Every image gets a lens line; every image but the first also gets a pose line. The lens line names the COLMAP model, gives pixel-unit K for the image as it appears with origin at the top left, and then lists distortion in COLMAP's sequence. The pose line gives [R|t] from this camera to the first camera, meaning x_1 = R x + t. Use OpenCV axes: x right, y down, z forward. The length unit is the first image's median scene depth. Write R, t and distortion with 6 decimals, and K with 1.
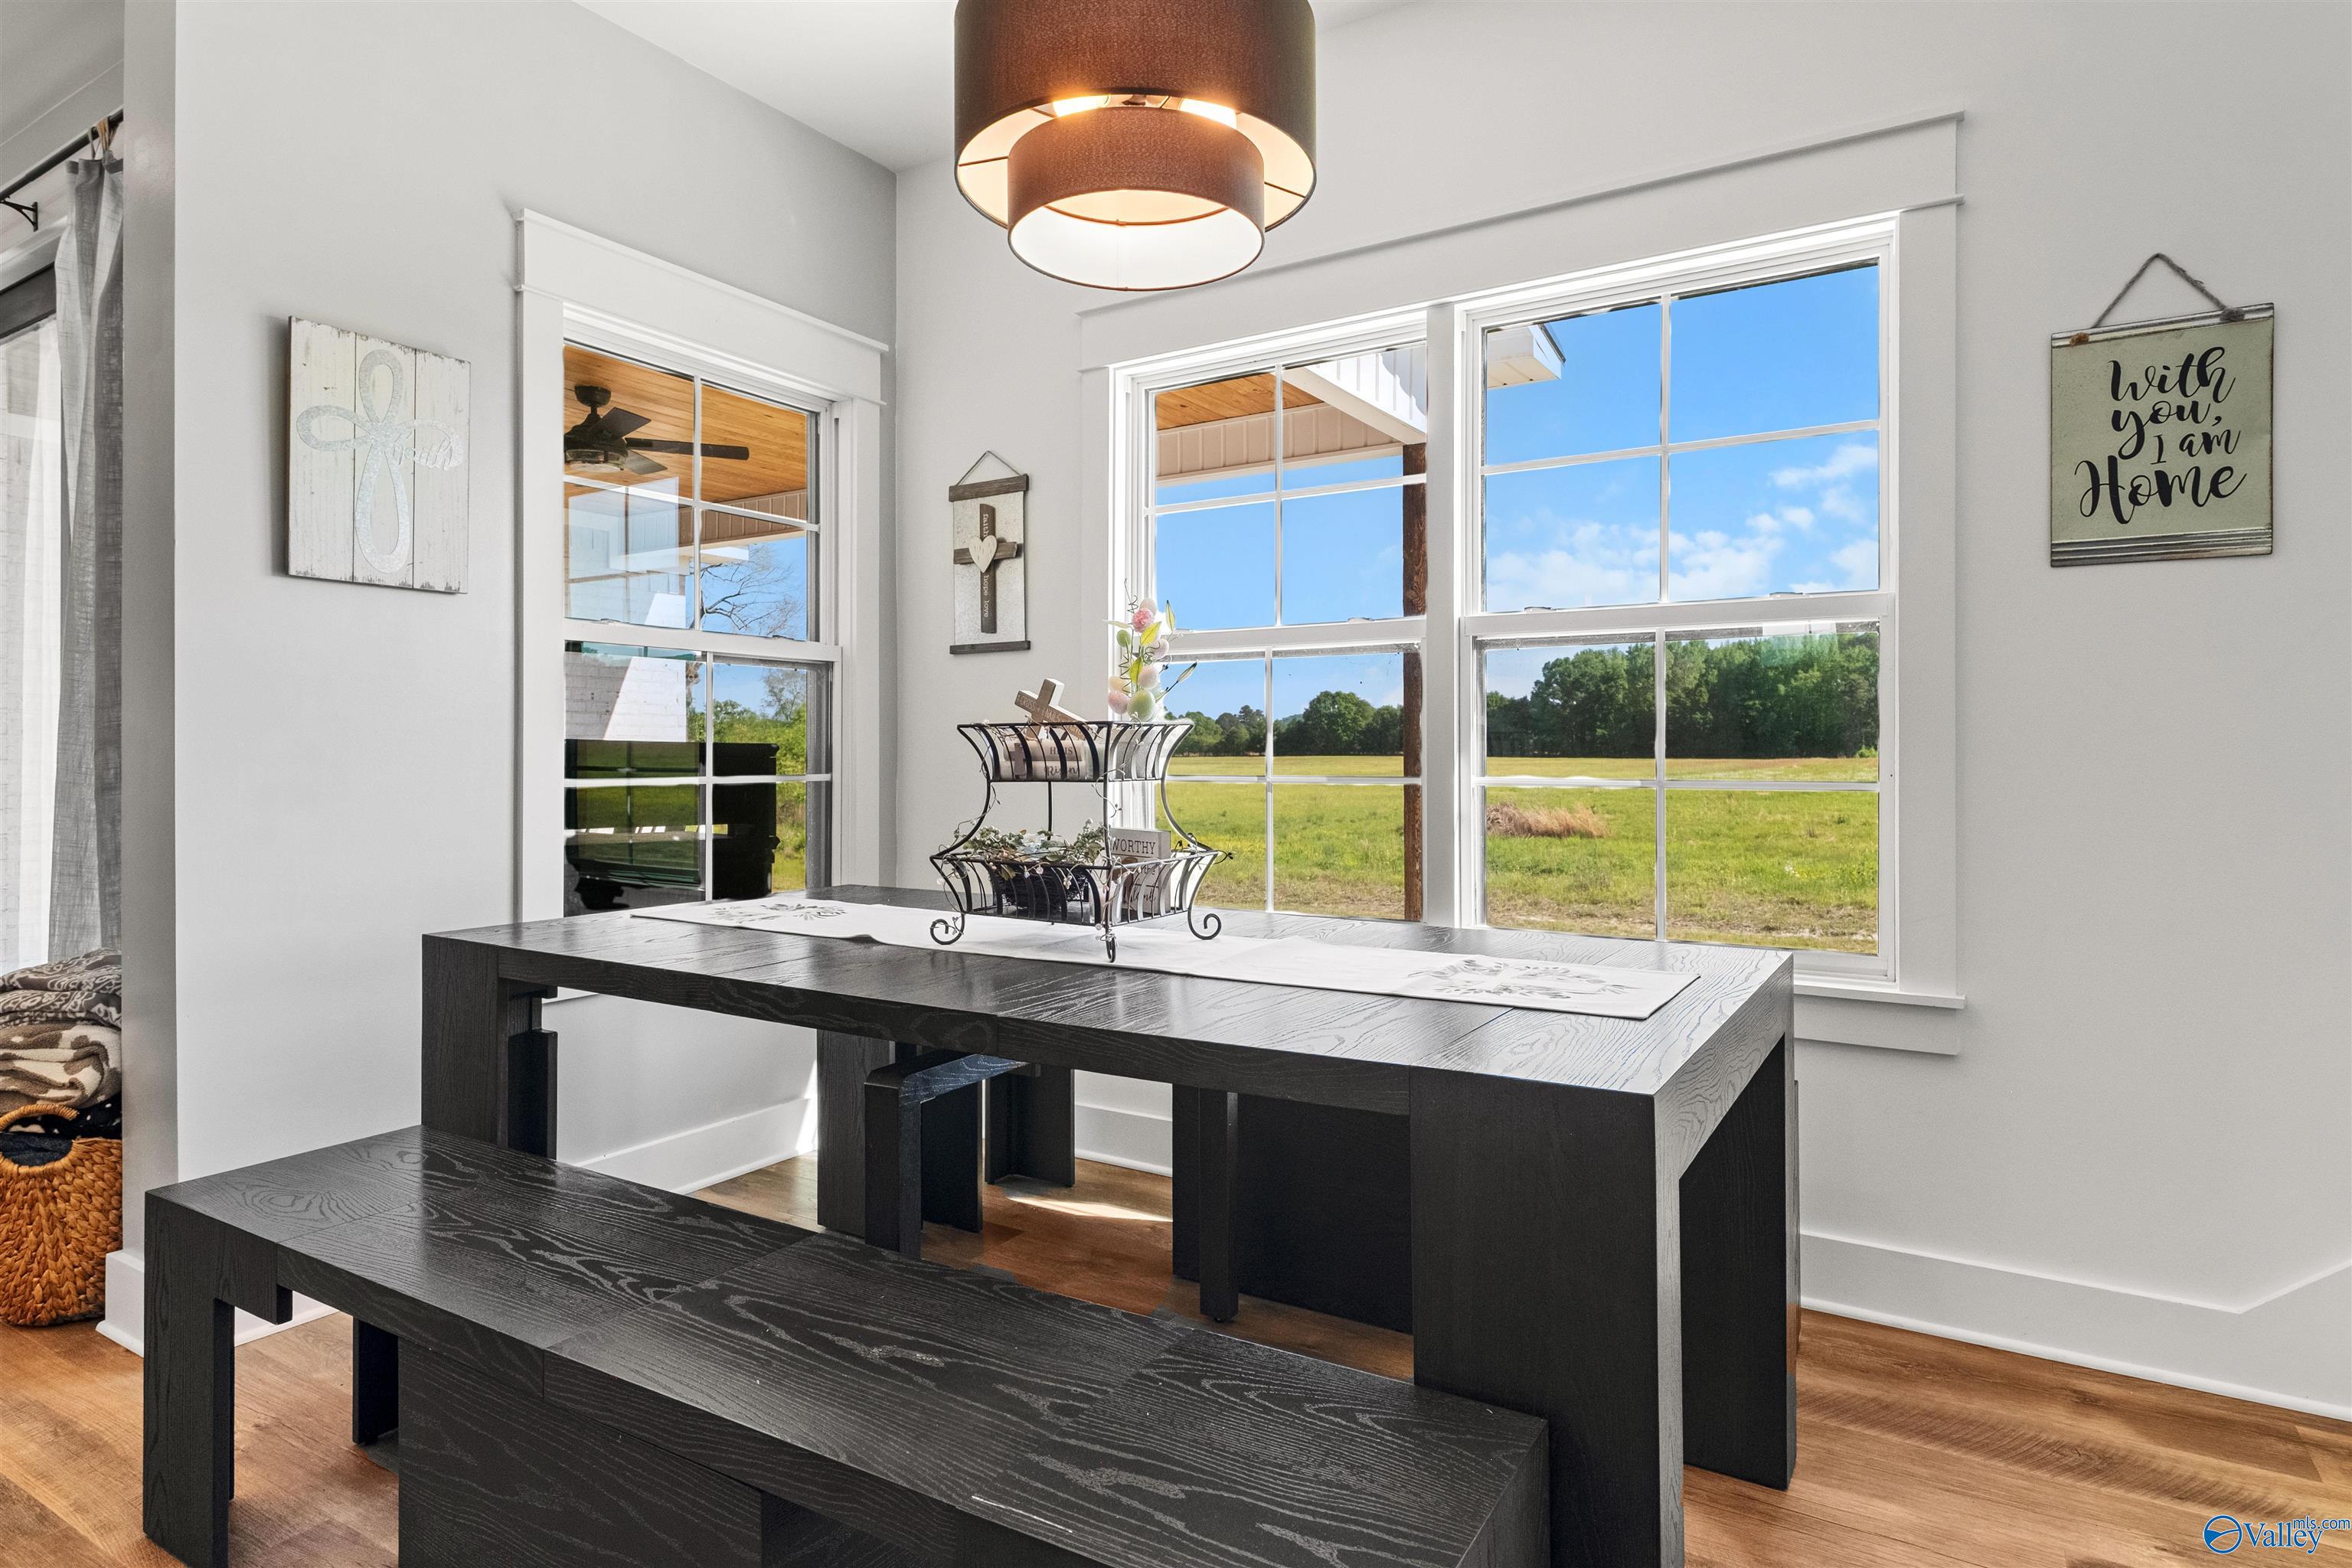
lens RADIAL K [[1275.4, 0, 1203.0], [0, 1275.4, 753.3], [0, 0, 1]] dist [-0.012010, -0.000006]
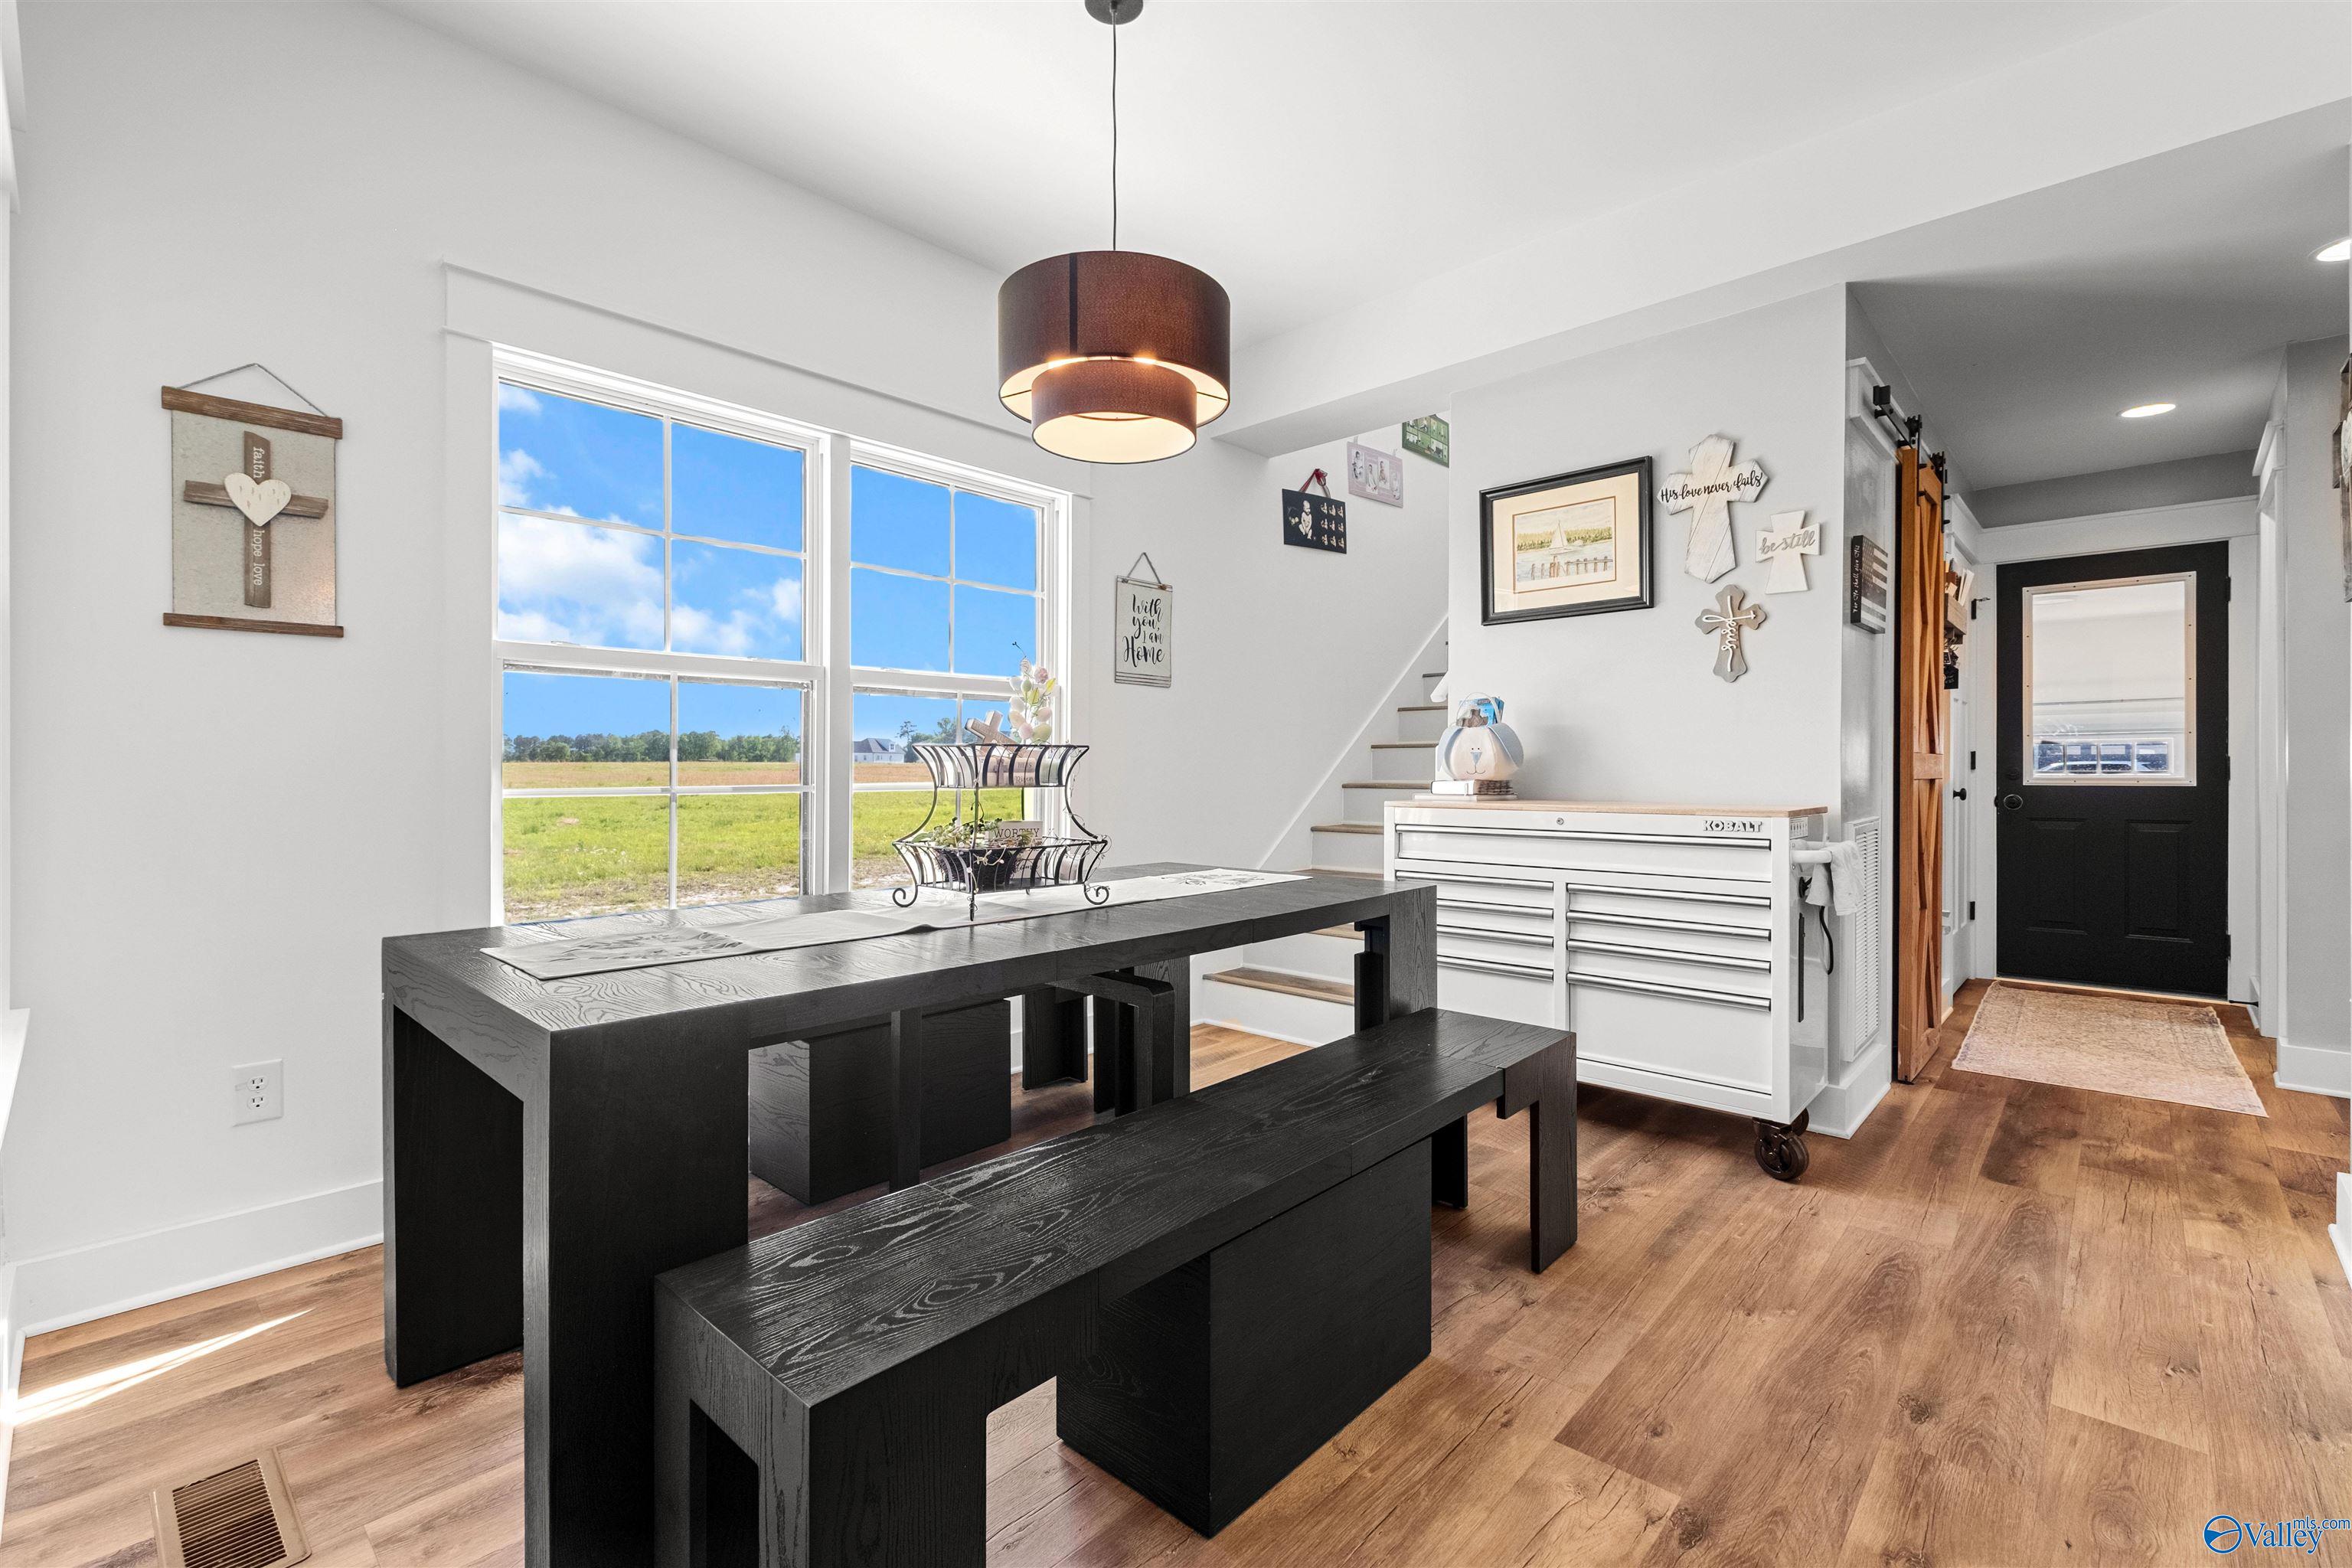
lens RADIAL K [[1036.1, 0, 1165.6], [0, 1036.1, 773.8], [0, 0, 1]] dist [0.006944, -0.005055]
pose [[0.211669, -0.001567, 0.977340, -0.665829], [-0.002412, 0.999995, 0.002126, 0.002597], [-0.977338, -0.002807, 0.211664, 0.347812]]
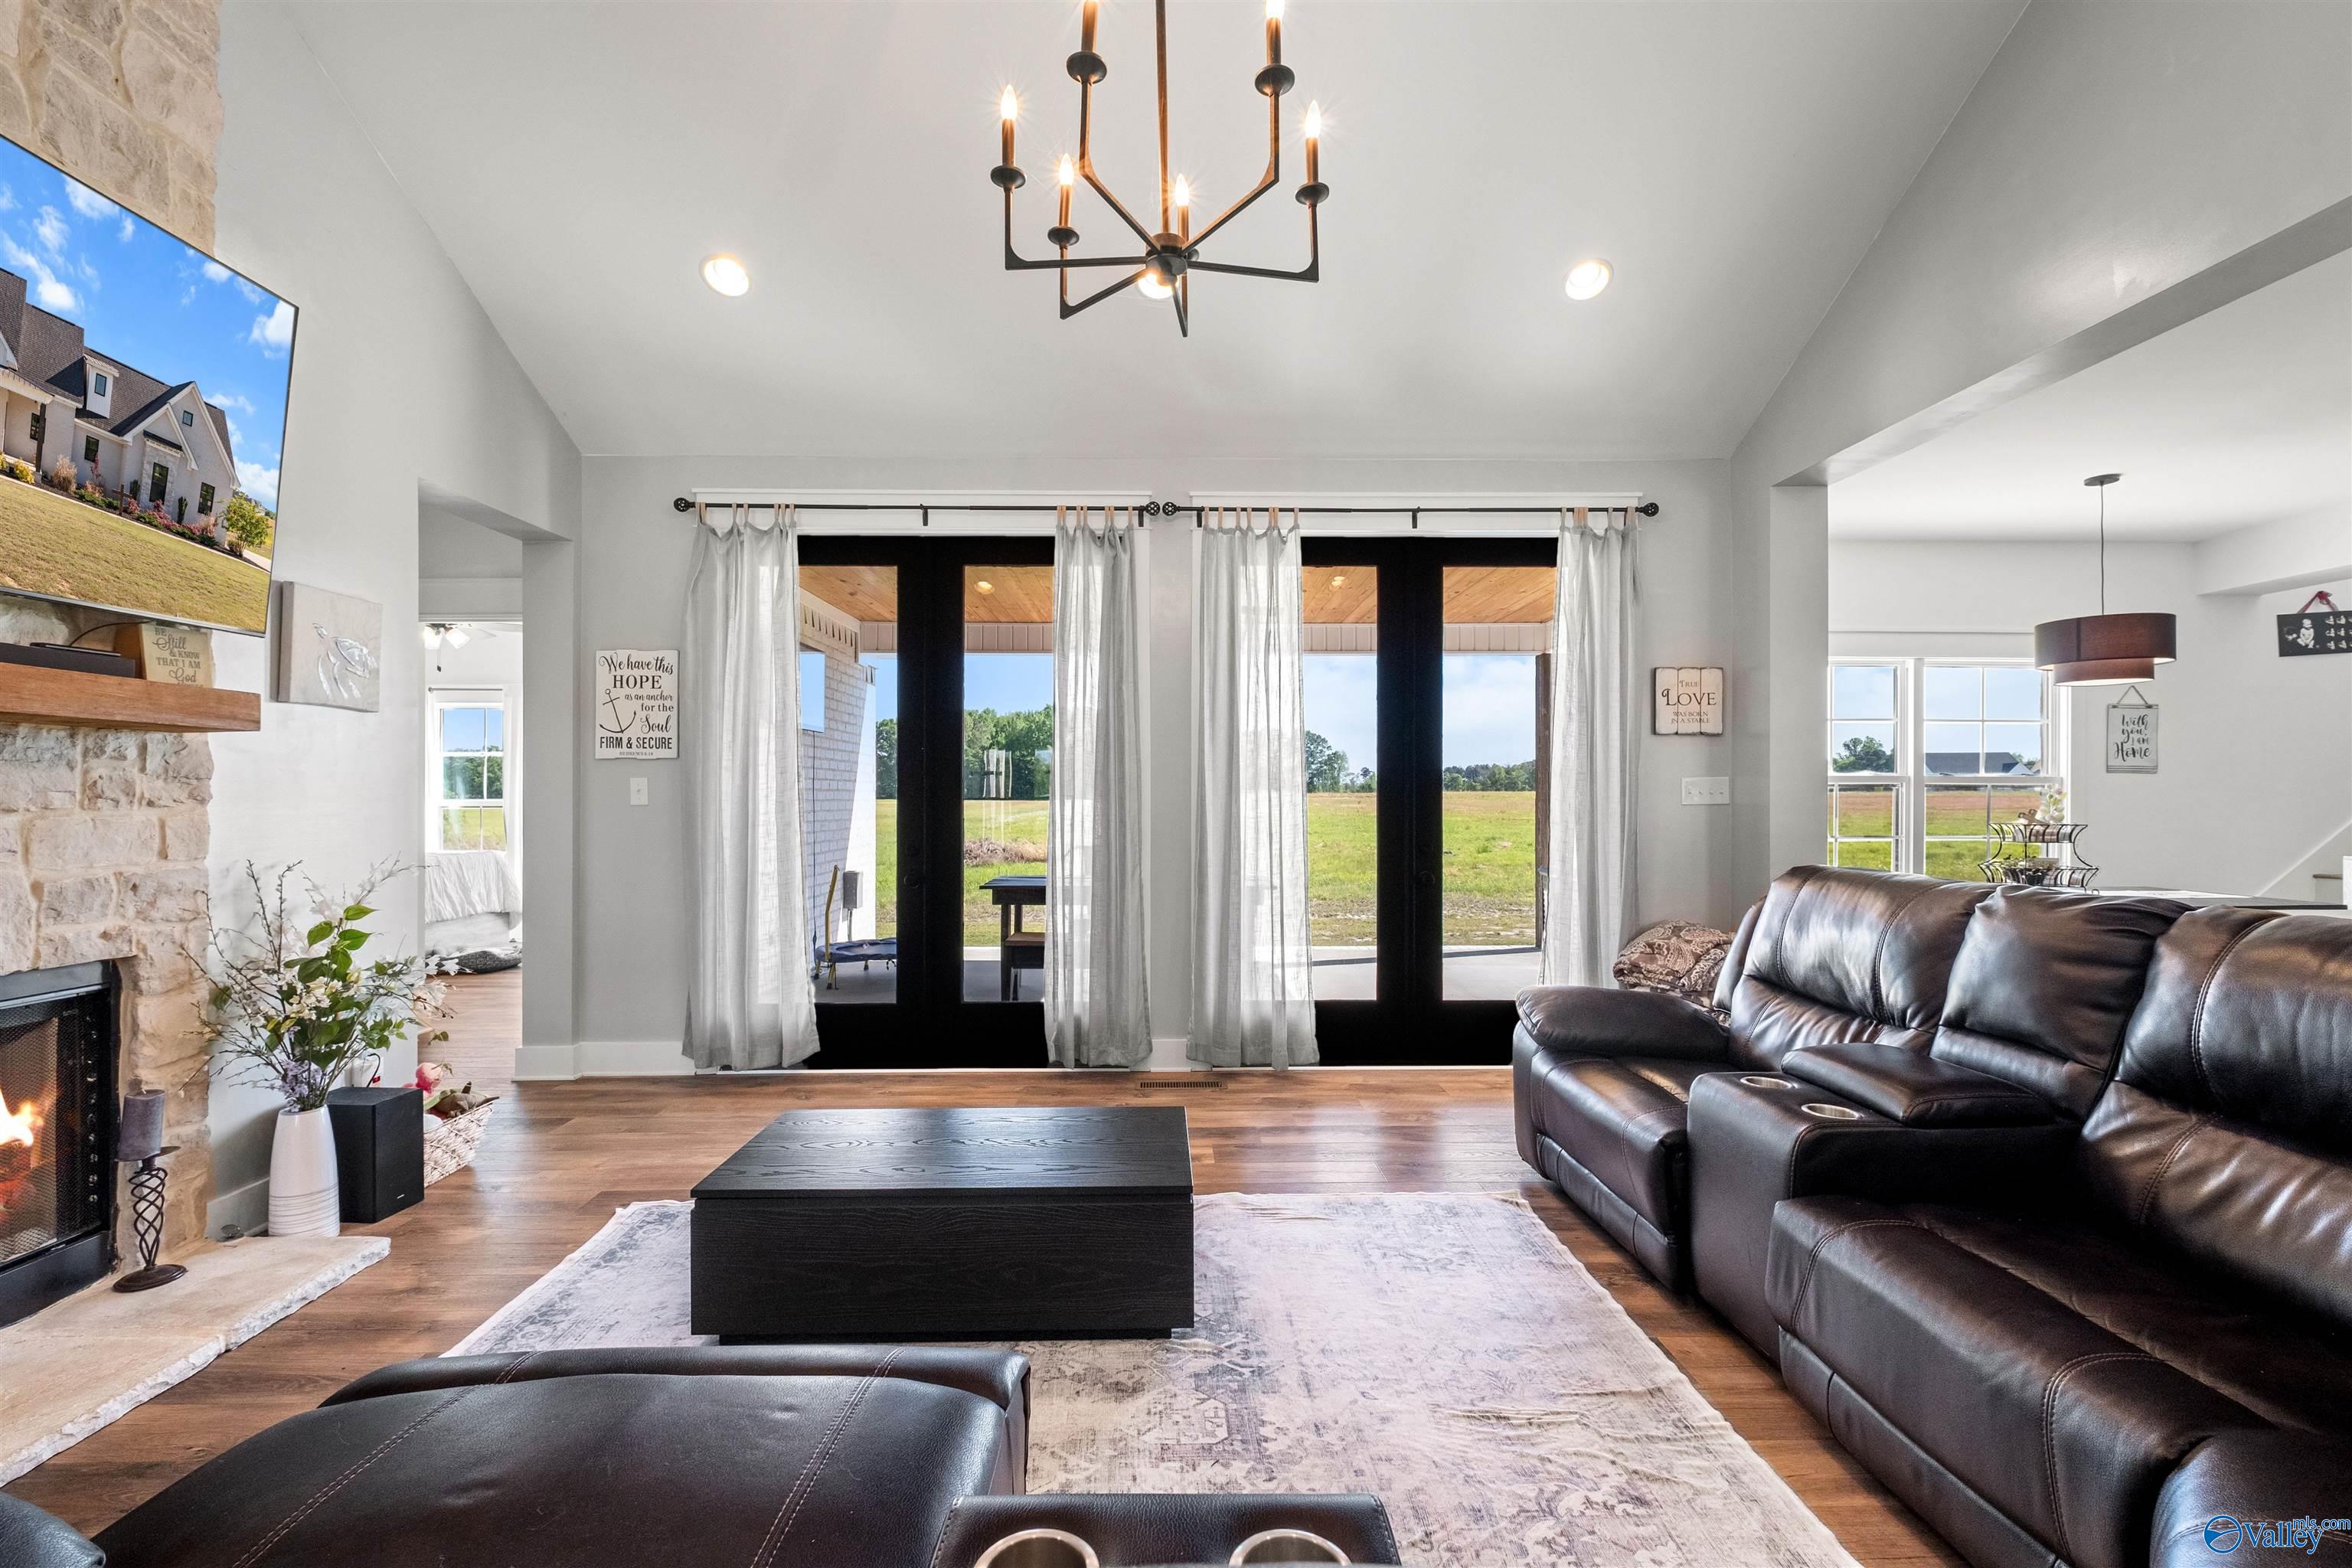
lens RADIAL K [[1036.1, 0, 1179.9], [0, 1036.1, 795.5], [0, 0, 1]] dist [0.006944, -0.005055]
pose [[0.839878, 0.004965, 0.542752, -1.866621], [-0.005360, 0.999985, -0.000854, -0.045330], [-0.542749, -0.002192, 0.839892, 0.010040]]
